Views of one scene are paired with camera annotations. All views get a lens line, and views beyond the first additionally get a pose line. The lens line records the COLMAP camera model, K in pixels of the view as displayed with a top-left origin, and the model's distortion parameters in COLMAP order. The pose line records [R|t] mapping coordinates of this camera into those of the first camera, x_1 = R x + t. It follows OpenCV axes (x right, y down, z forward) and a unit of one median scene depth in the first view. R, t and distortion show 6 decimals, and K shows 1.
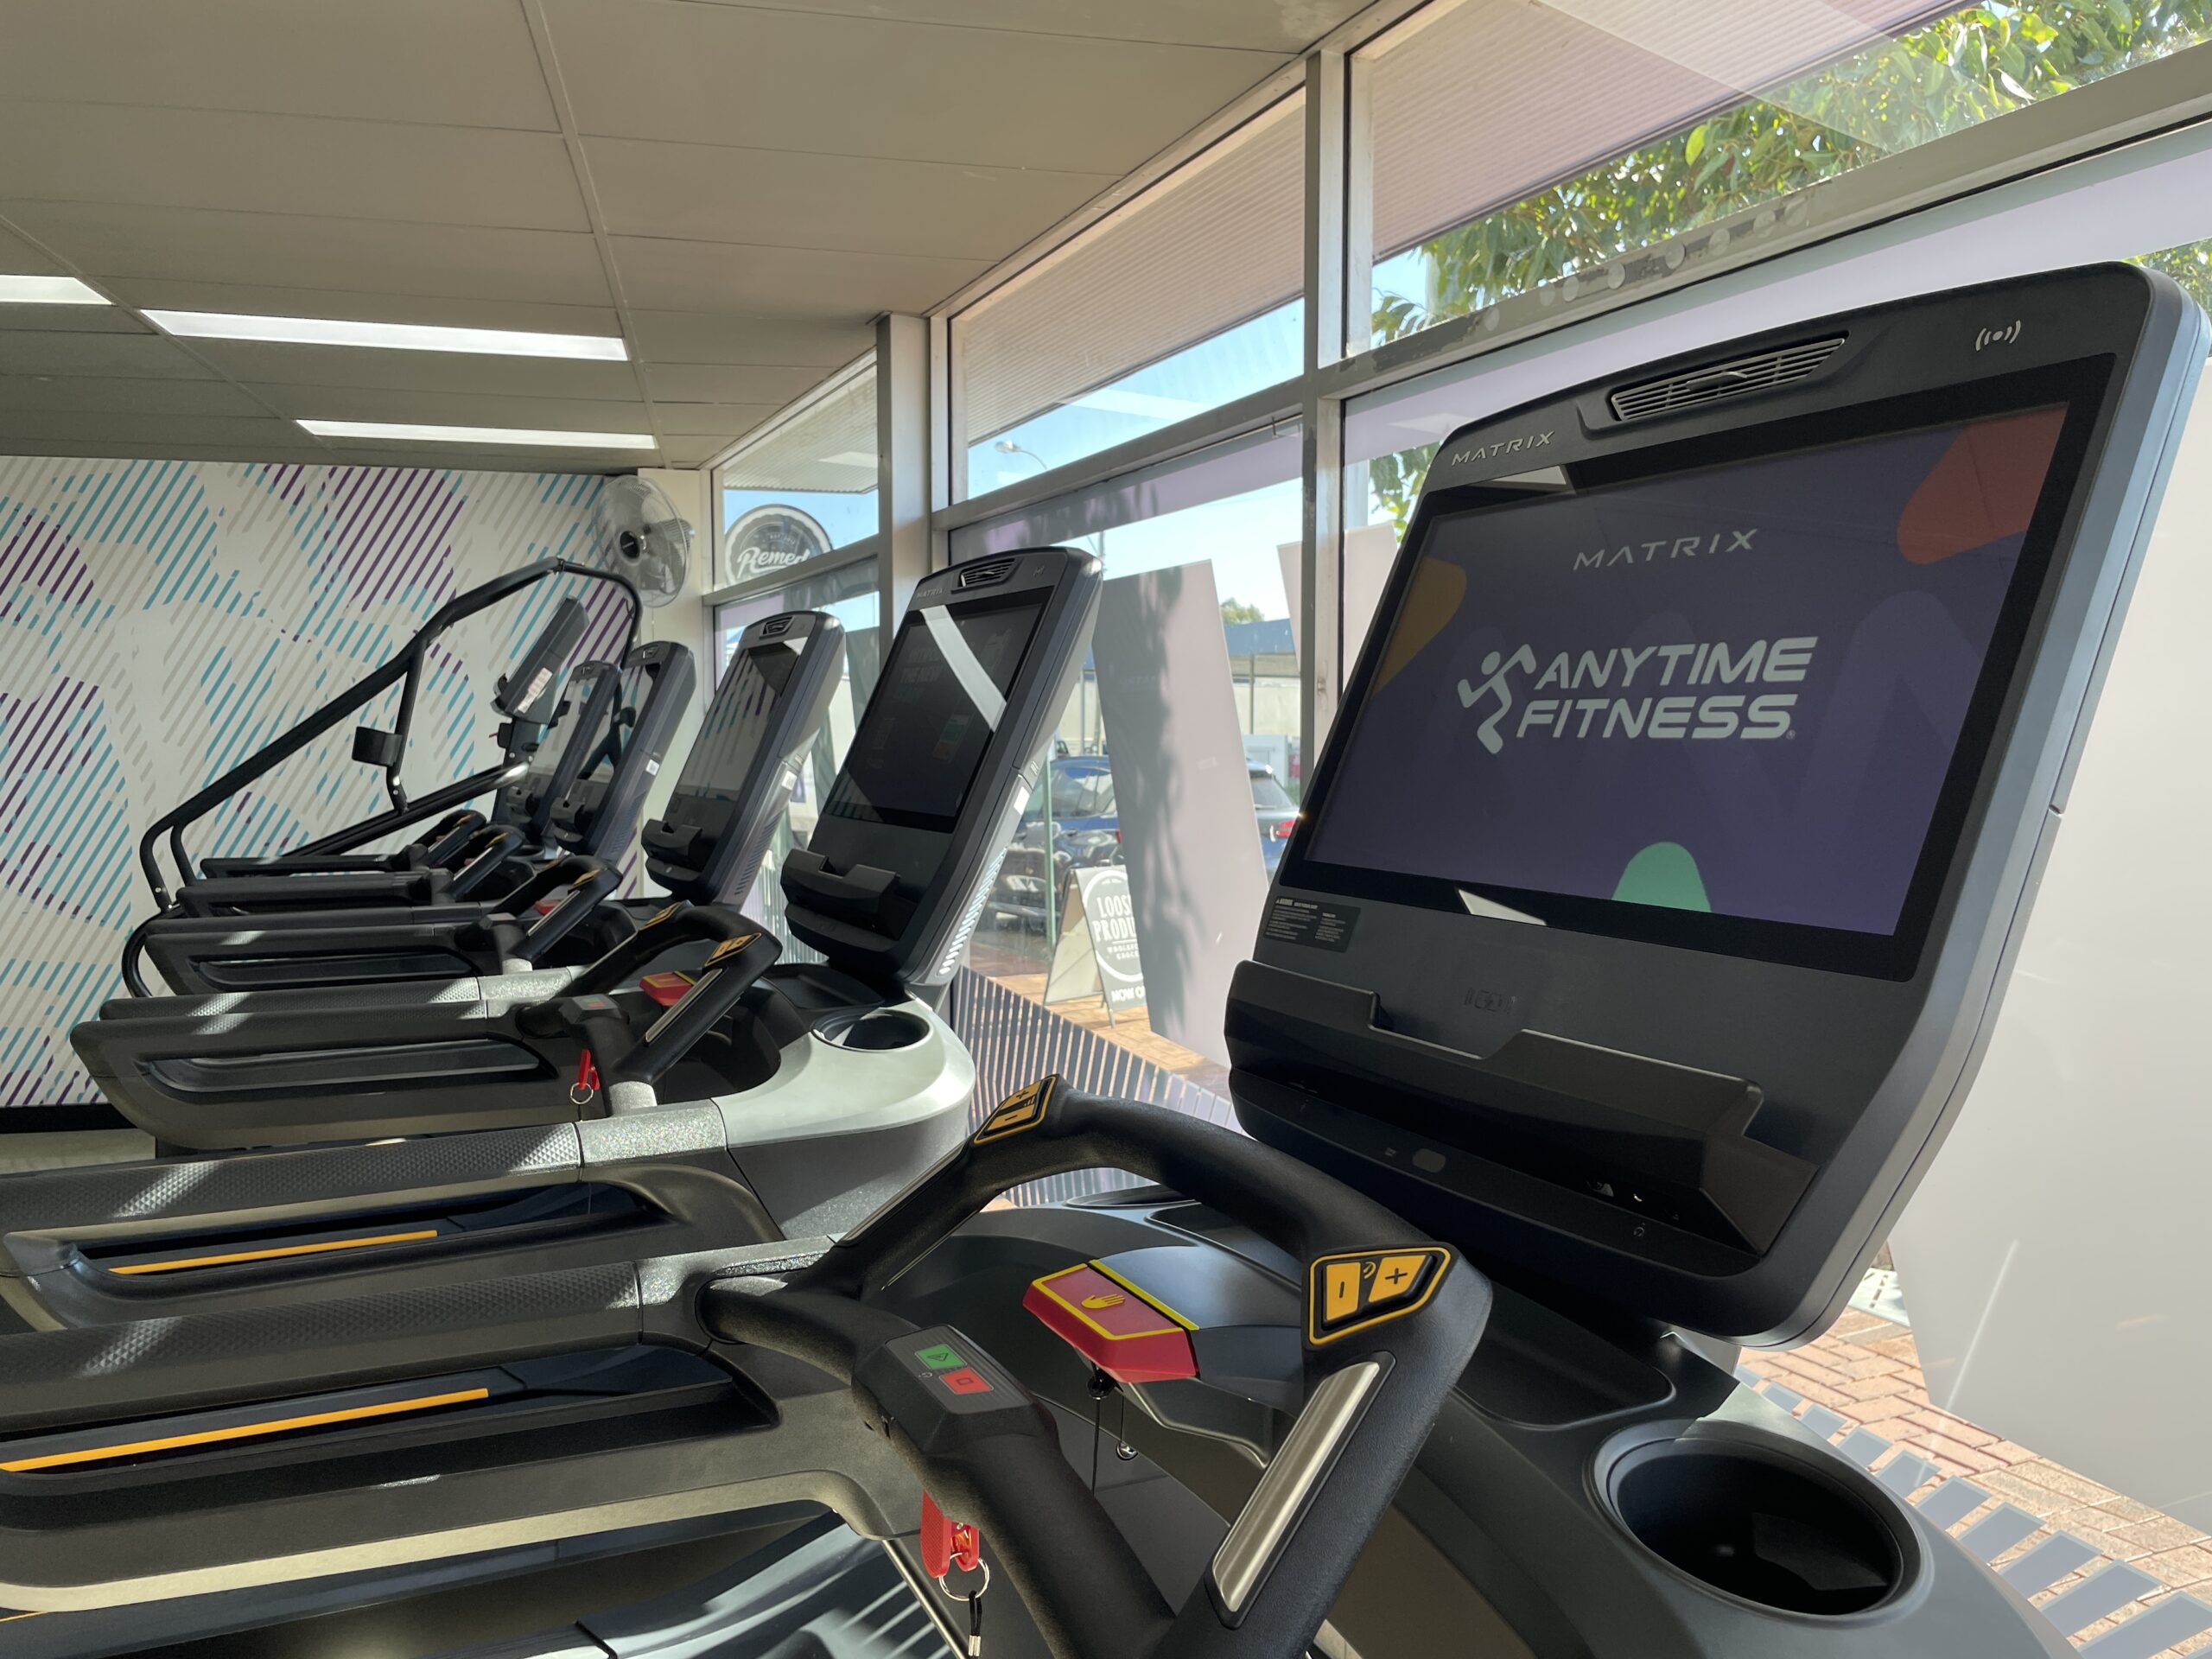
lens RADIAL K [[1677.8, 0, 1093.9], [0, 1677.8, 799.8], [0, 0, 1]] dist [0.078691, -0.101131]
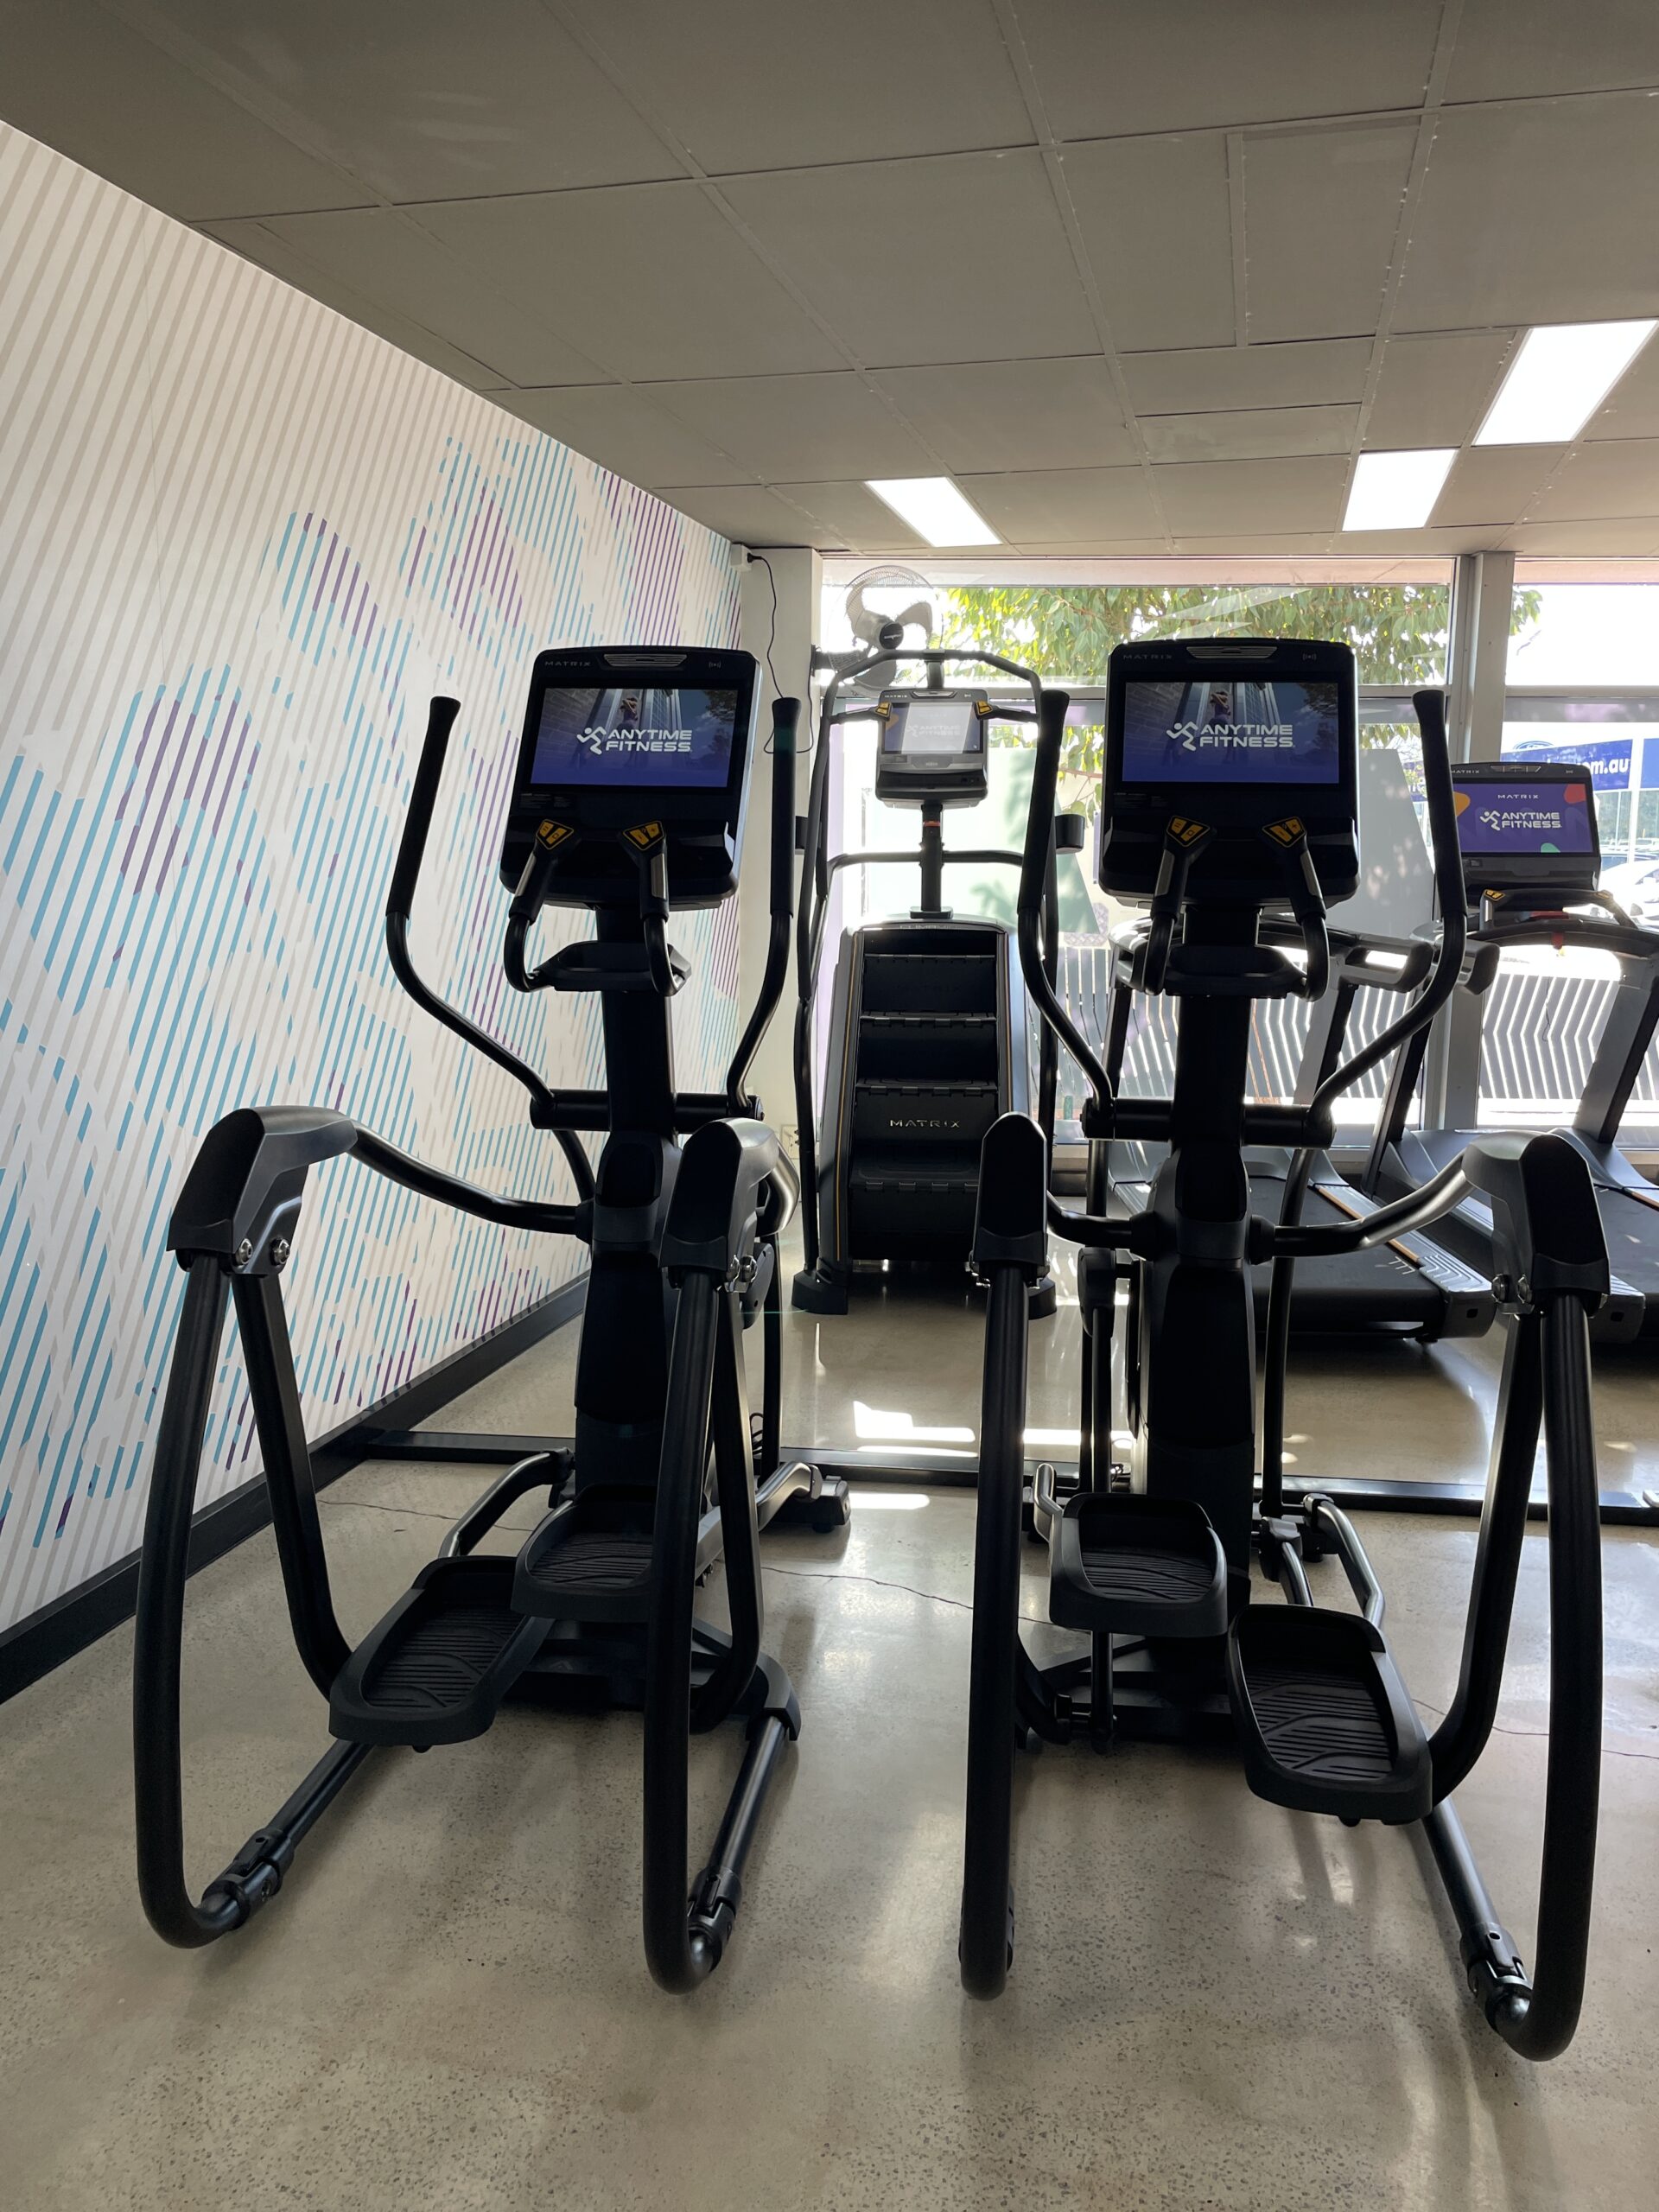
lens RADIAL K [[1677.8, 0, 834.3], [0, 1677.8, 1089.0], [0, 0, 1]] dist [0.078691, -0.101131]
pose [[0.427795, -0.124530, 0.895256, -1.195951], [0.029482, 0.991859, 0.123879, -0.006463], [-0.903395, -0.026601, 0.427984, 0.567139]]
